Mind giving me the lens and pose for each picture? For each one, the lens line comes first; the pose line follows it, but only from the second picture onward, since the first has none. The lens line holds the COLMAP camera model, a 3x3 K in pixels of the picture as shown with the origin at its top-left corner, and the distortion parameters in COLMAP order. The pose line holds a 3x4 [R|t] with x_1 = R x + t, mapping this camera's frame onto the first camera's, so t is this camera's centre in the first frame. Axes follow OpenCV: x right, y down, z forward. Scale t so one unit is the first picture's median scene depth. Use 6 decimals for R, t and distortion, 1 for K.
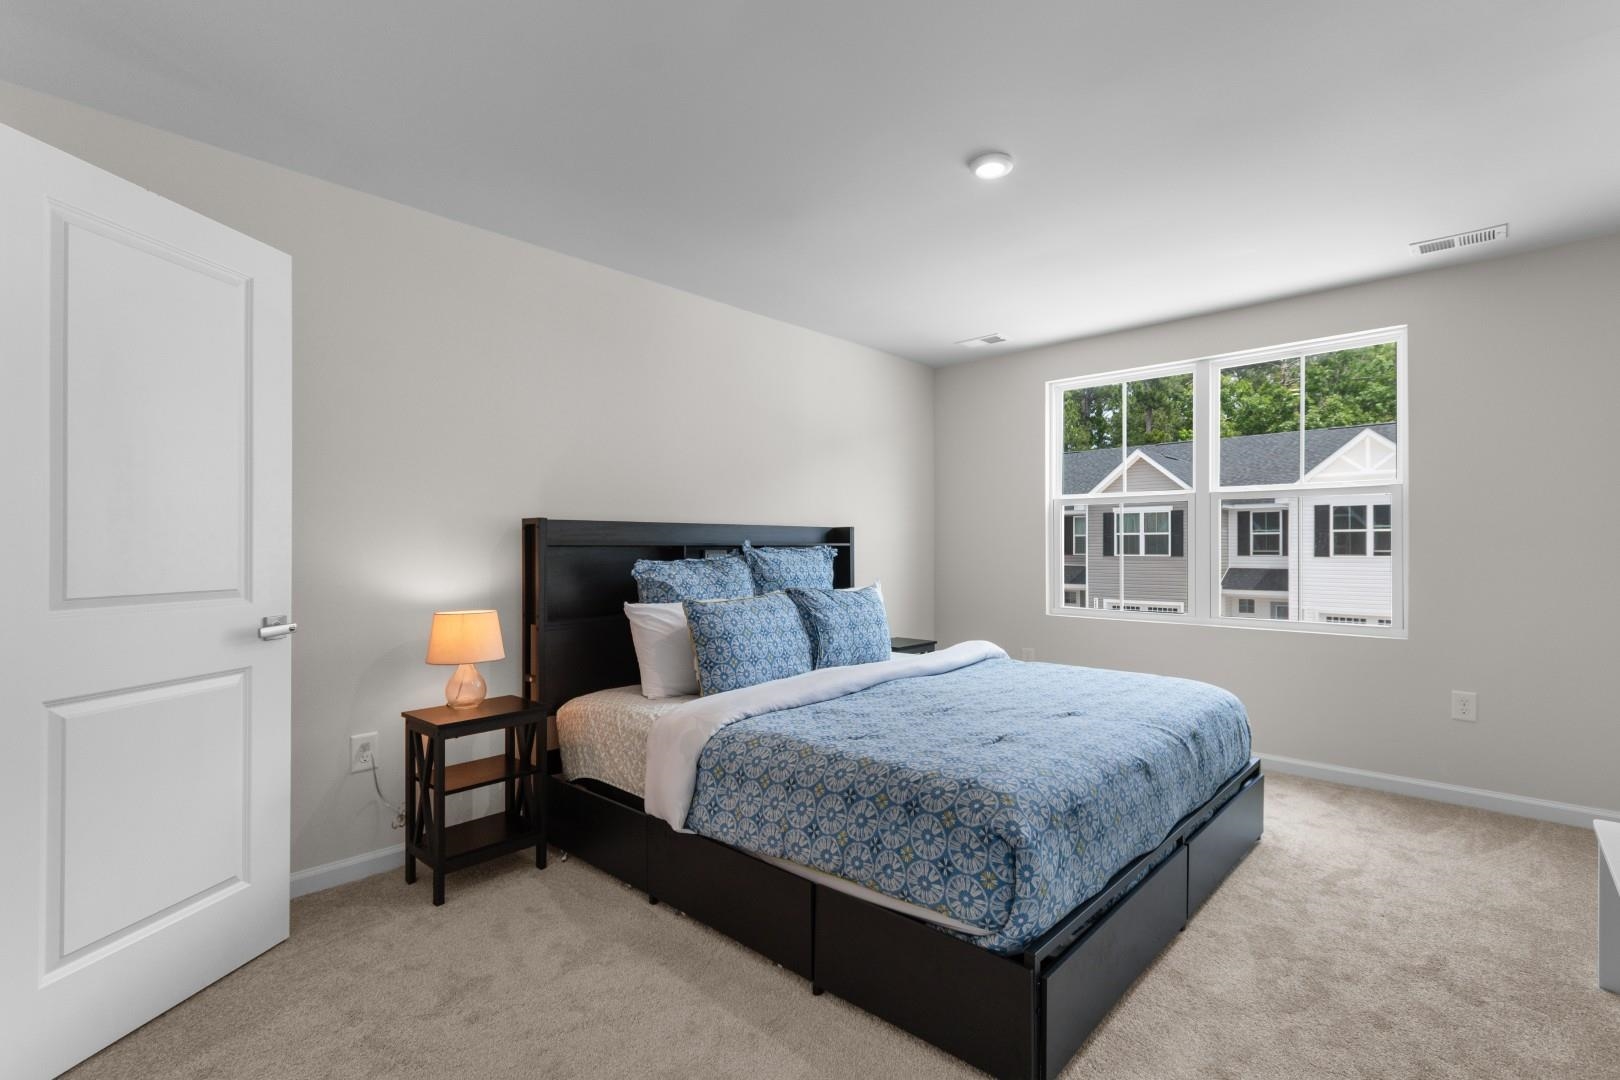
lens RADIAL K [[726.0, 0, 813.5], [0, 726.0, 546.2], [0, 0, 1]] dist [0.004684, -0.001963]
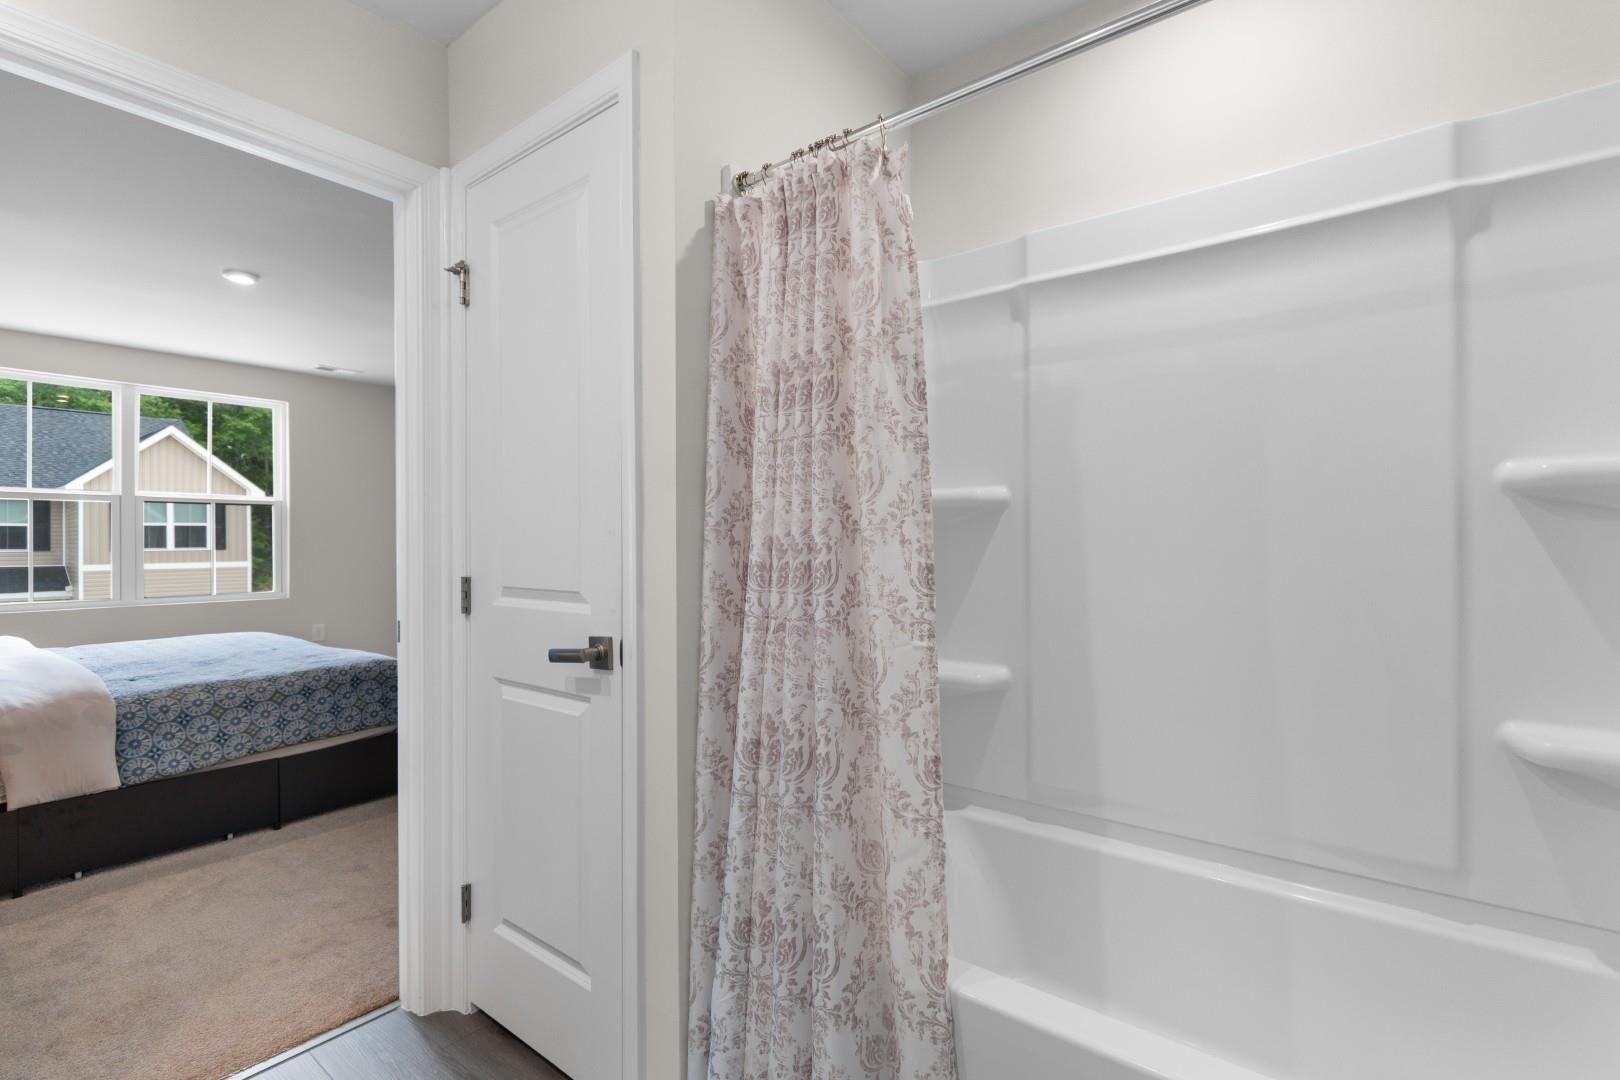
lens RADIAL K [[733.2, 0, 809.0], [0, 733.2, 540.7], [0, 0, 1]] dist [-0.000488, 0.000050]
pose [[-0.086433, 0.006626, 0.996236, -1.562460], [-0.000418, 0.999978, -0.006687, 0.013019], [-0.996258, -0.000994, -0.086428, 0.015200]]
